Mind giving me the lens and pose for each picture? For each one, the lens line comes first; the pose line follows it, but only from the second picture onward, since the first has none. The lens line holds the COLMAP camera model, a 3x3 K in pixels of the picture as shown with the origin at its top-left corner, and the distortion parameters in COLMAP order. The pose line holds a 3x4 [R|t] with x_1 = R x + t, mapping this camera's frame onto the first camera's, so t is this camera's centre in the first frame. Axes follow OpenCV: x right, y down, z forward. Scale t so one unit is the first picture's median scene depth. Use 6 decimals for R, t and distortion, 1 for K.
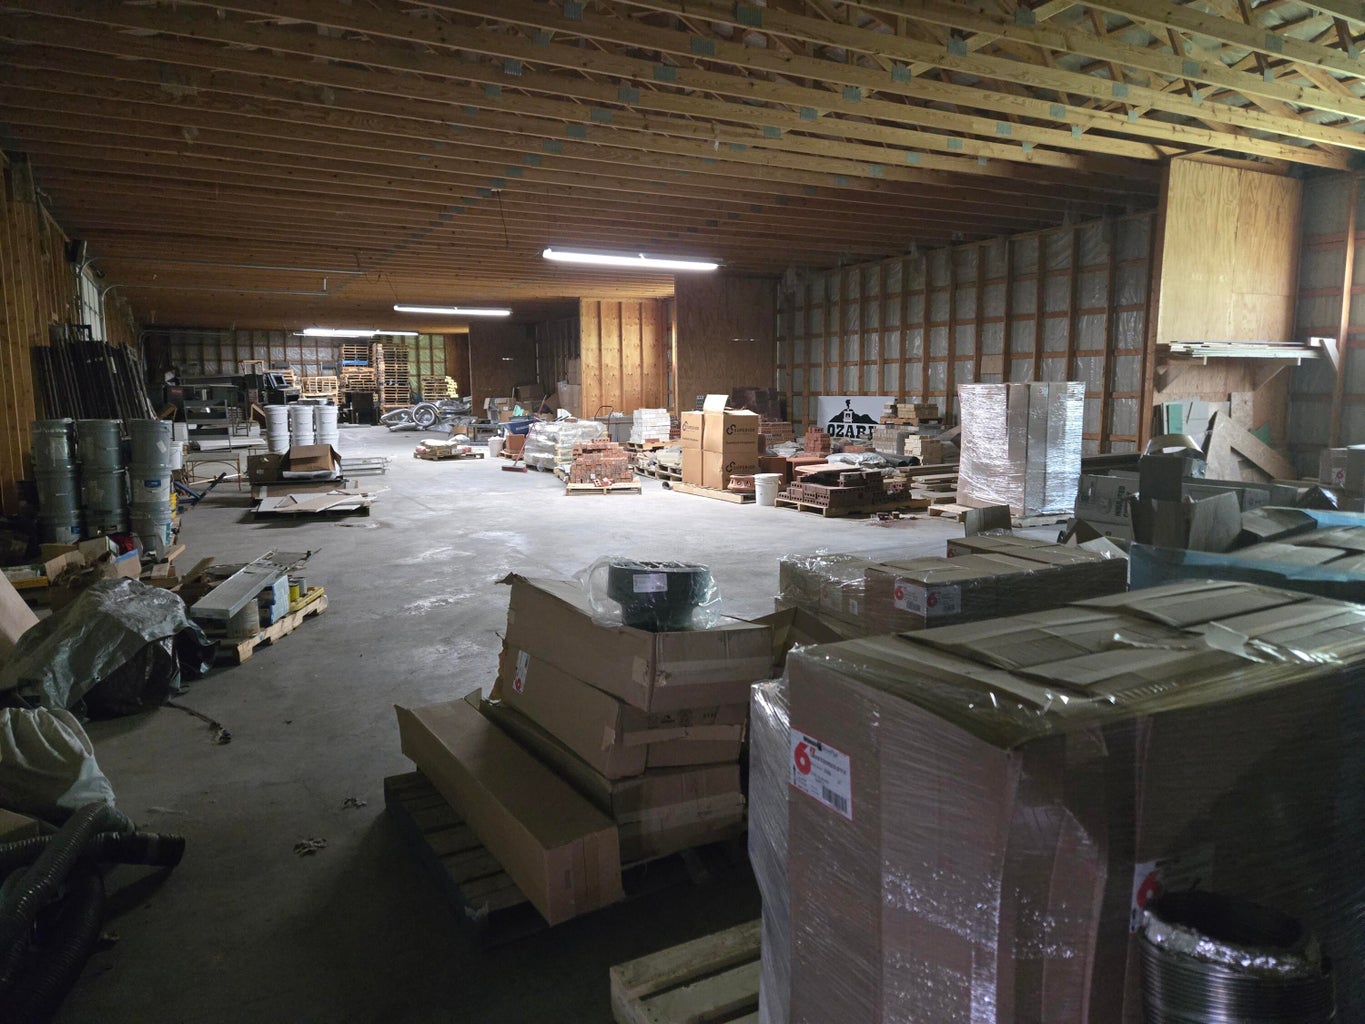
lens RADIAL K [[920.5, 0, 683.3], [0, 920.5, 499.3], [0, 0, 1]] dist [0.074972, -0.068869]
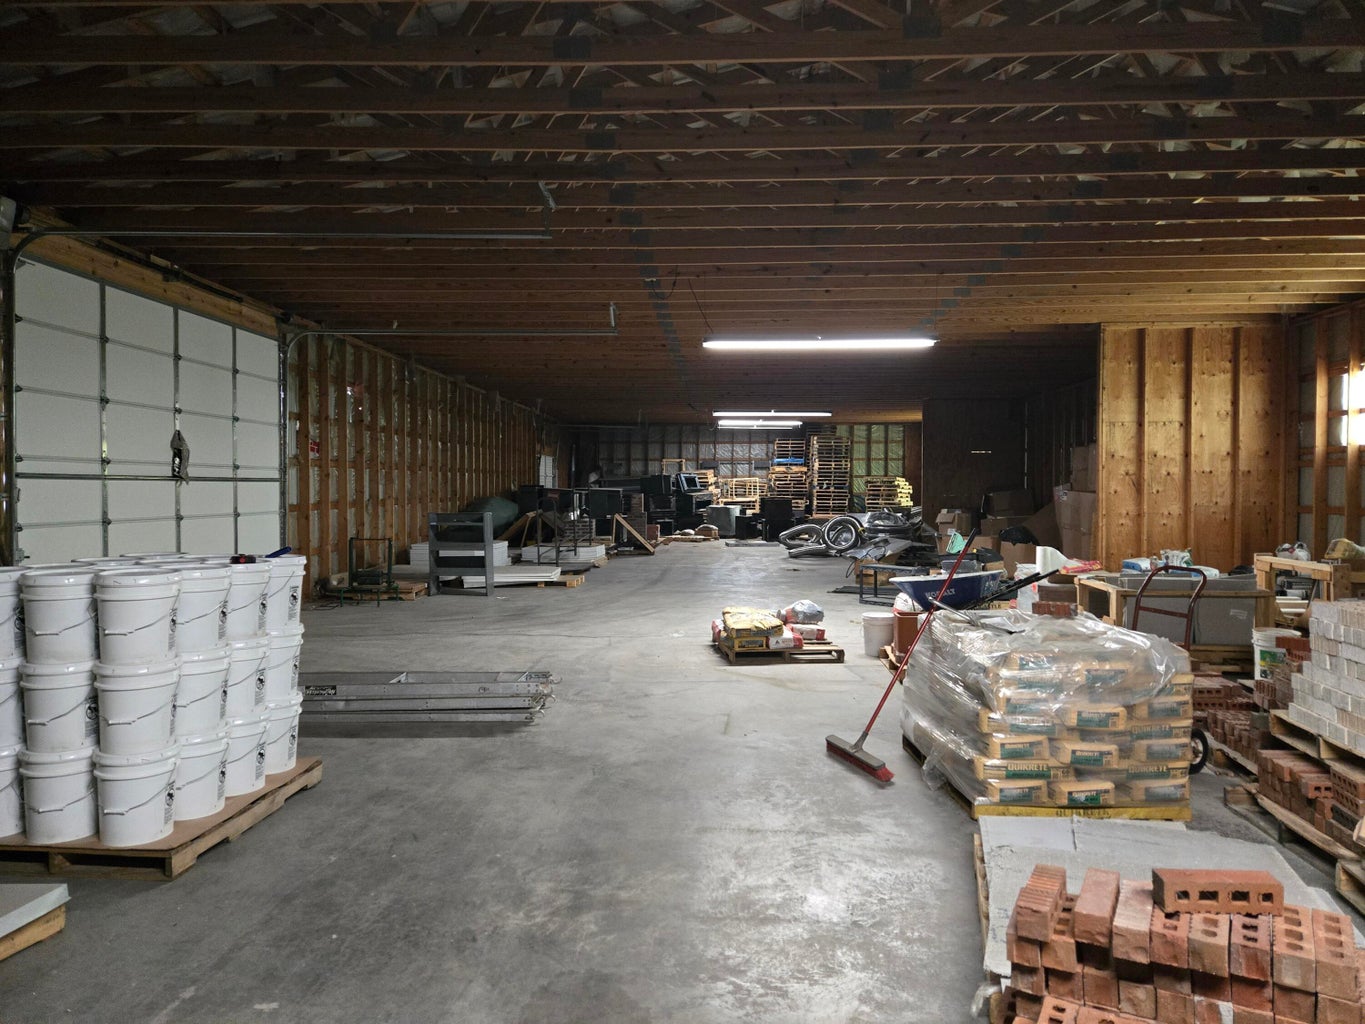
lens RADIAL K [[920.5, 0, 683.3], [0, 920.5, 499.3], [0, 0, 1]] dist [0.074972, -0.068869]
pose [[0.863172, 0.016137, -0.504653, -0.036536], [-0.071354, 0.993357, -0.090281, -0.043951], [0.499844, 0.113937, 0.858589, 0.338770]]
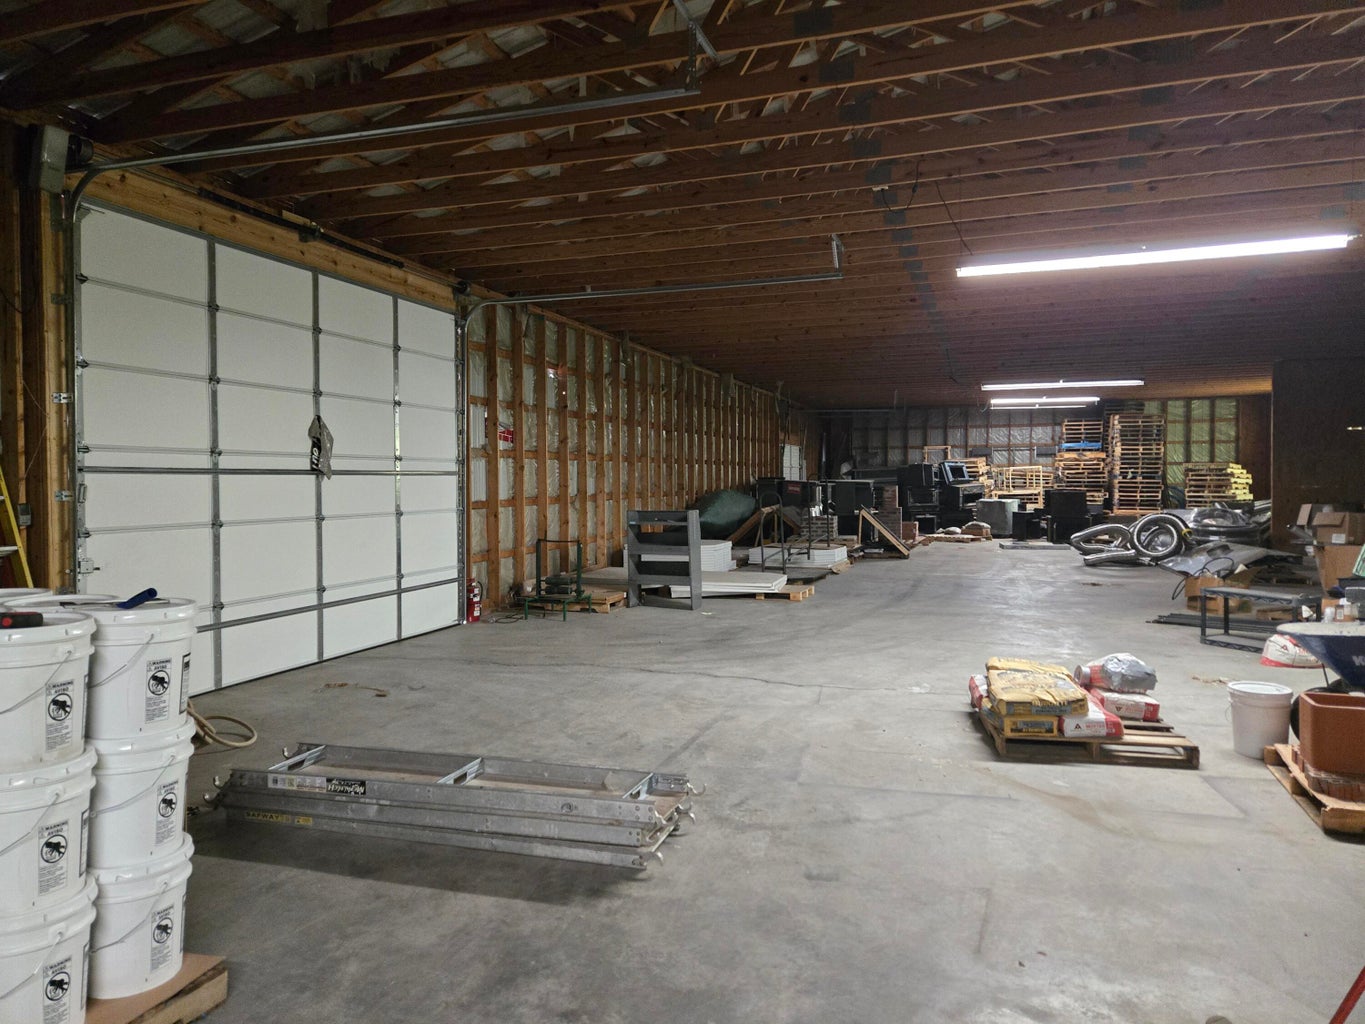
lens RADIAL K [[920.5, 0, 683.3], [0, 920.5, 499.3], [0, 0, 1]] dist [0.074972, -0.068869]
pose [[0.685592, 0.019983, -0.727712, -0.072413], [-0.090789, 0.994166, -0.058235, -0.052791], [0.722303, 0.105994, 0.683406, 0.411906]]
